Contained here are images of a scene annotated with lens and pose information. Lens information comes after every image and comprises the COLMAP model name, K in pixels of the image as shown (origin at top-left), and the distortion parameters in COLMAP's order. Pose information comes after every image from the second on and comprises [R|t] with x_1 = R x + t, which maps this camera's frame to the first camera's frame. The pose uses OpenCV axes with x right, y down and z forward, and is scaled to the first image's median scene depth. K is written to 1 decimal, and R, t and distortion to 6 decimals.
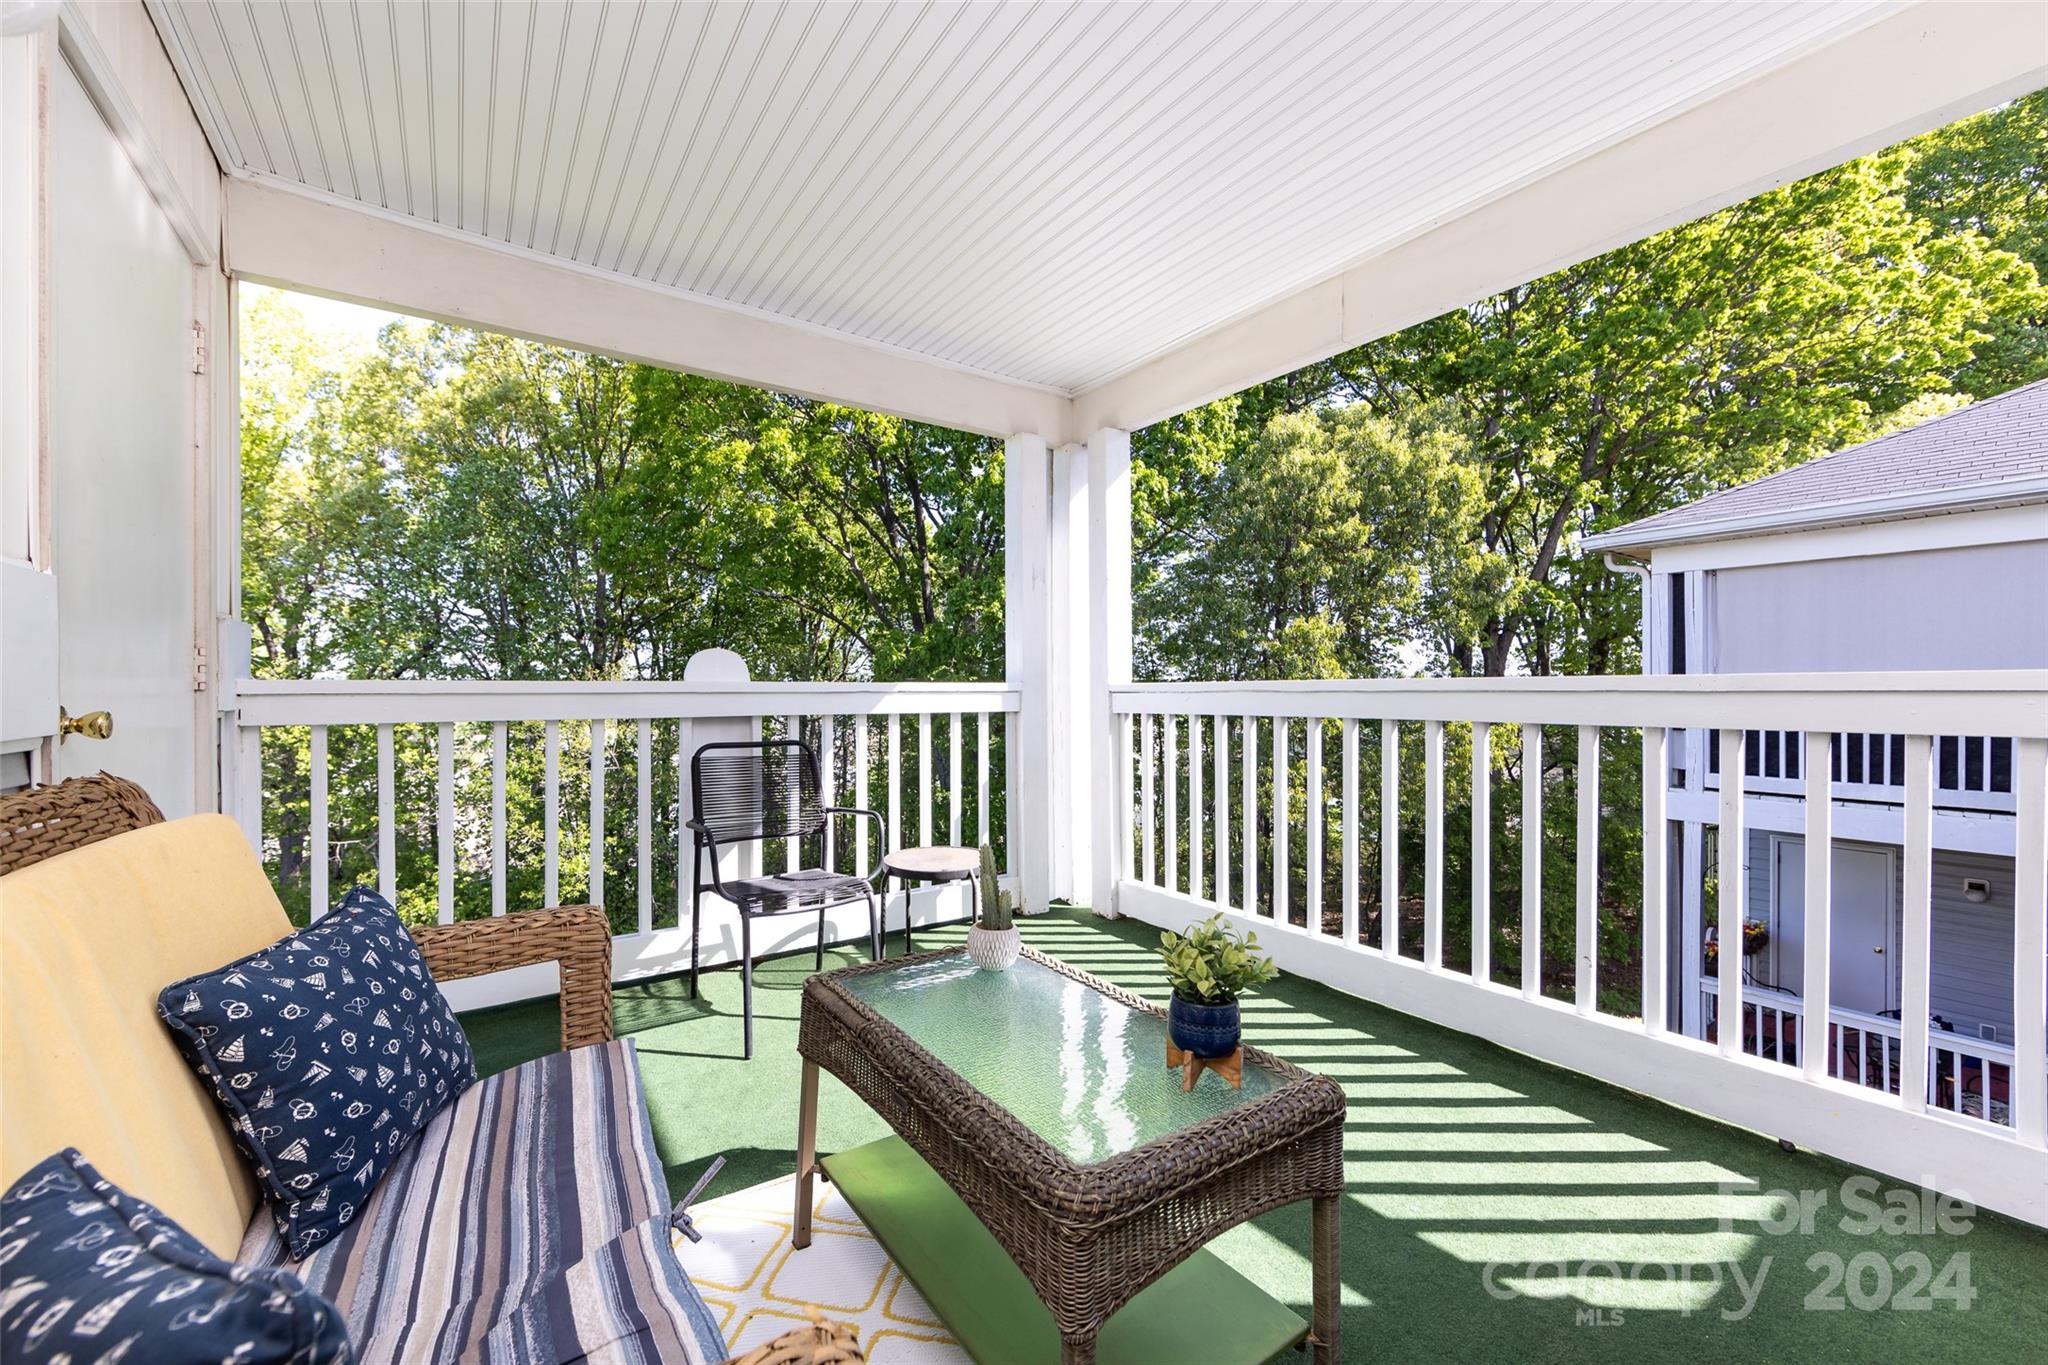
lens RADIAL K [[807.8, 0, 1020.8], [0, 807.8, 677.2], [0, 0, 1]] dist [-0.002640, -0.000492]
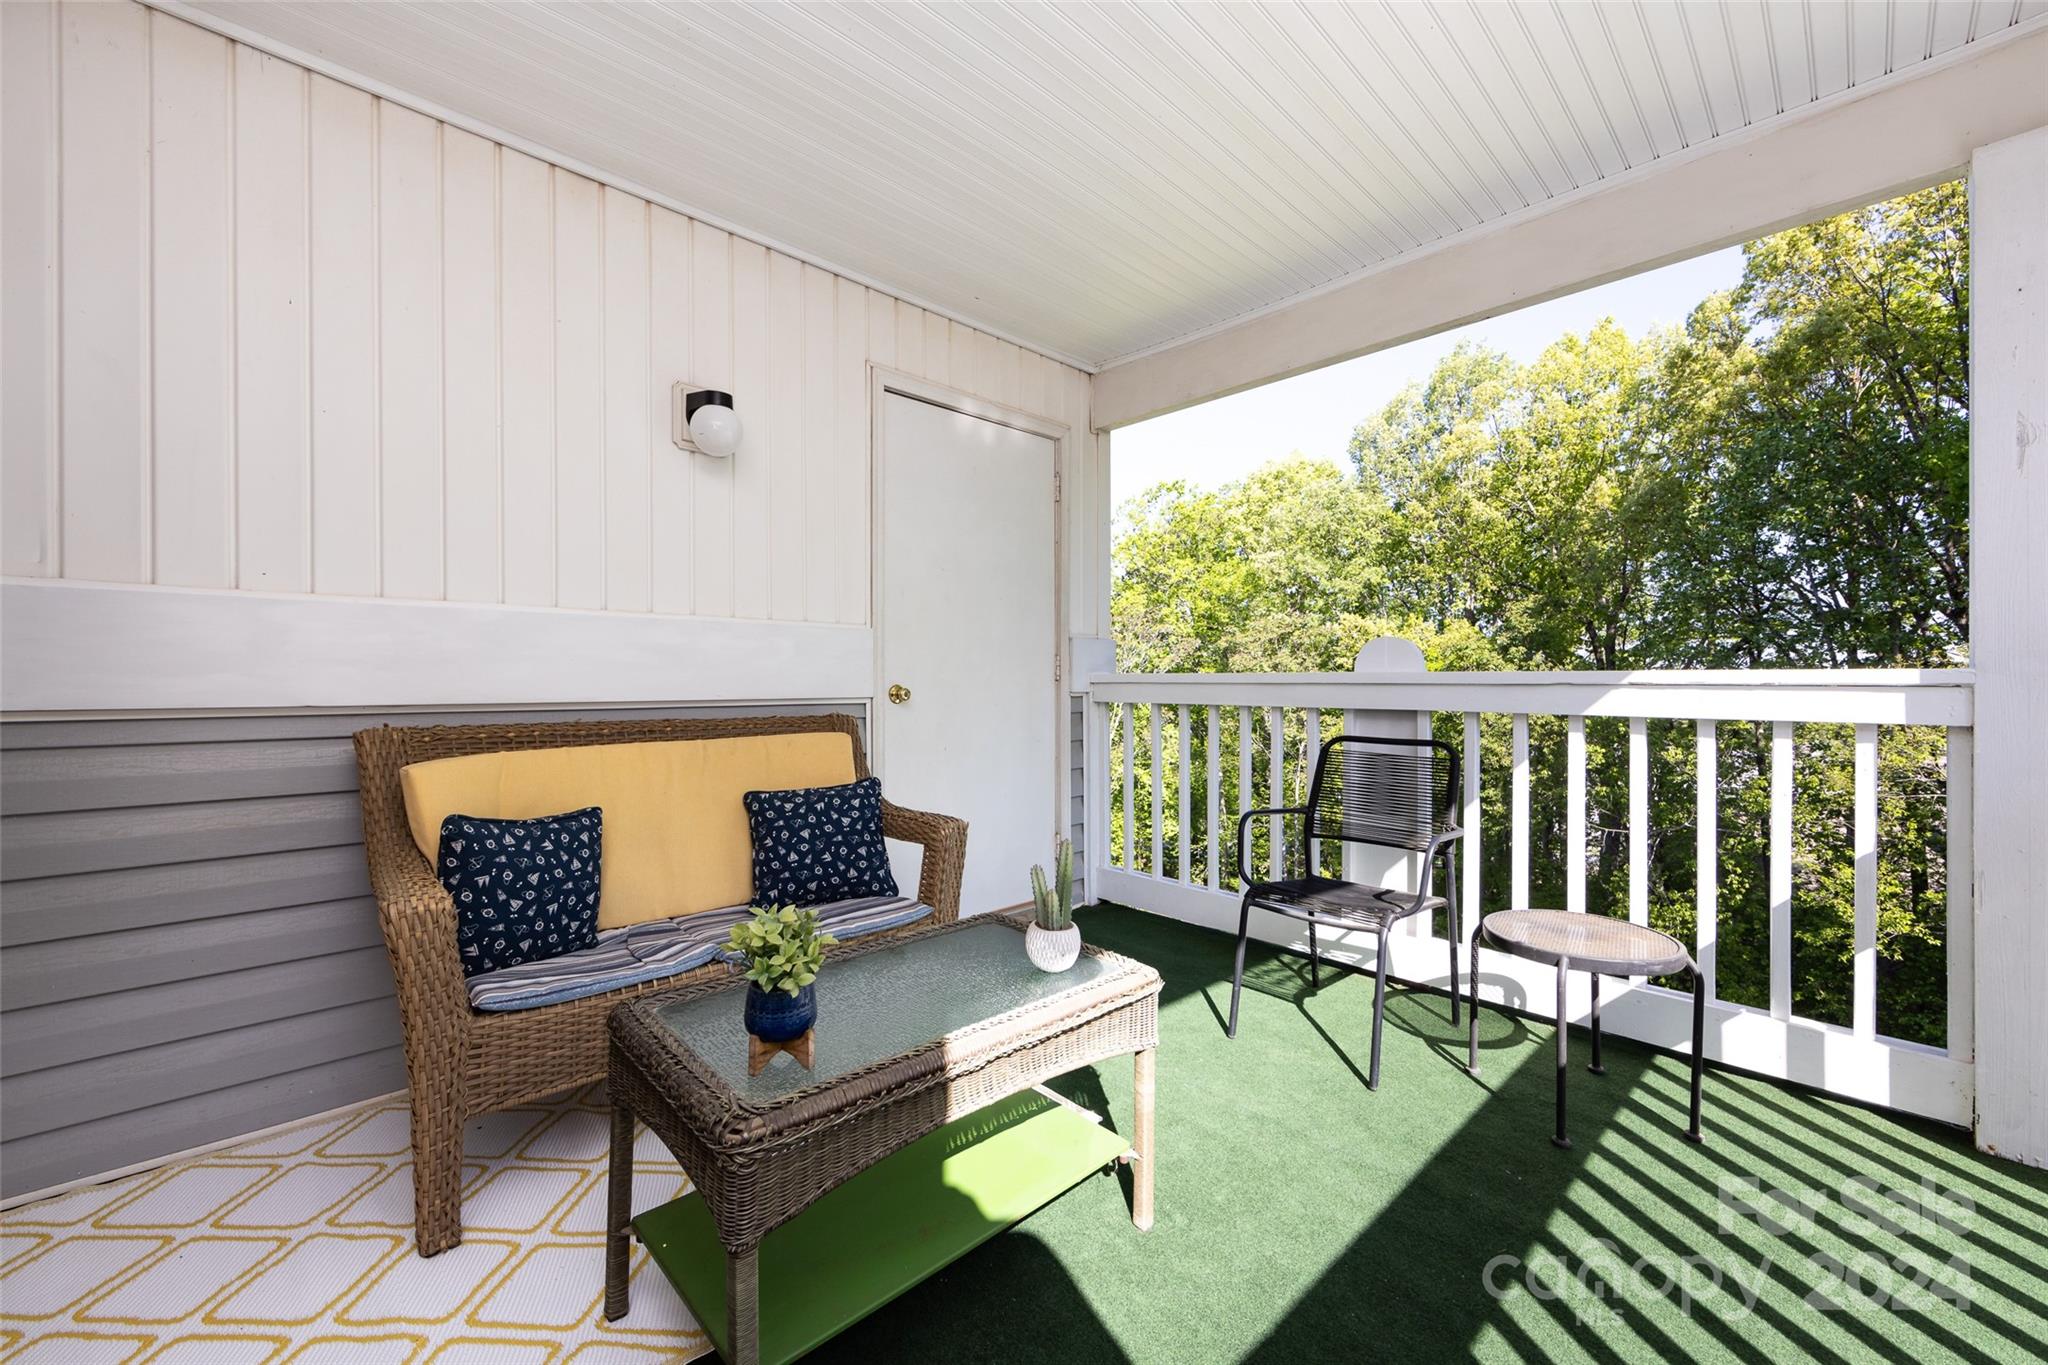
lens RADIAL K [[807.8, 0, 1020.8], [0, 807.8, 677.2], [0, 0, 1]] dist [-0.002640, -0.000492]
pose [[0.149155, -0.002552, -0.988810, 0.474884], [0.009464, 0.999955, -0.001153, 0.007996], [0.988768, -0.009186, 0.149173, 0.431930]]
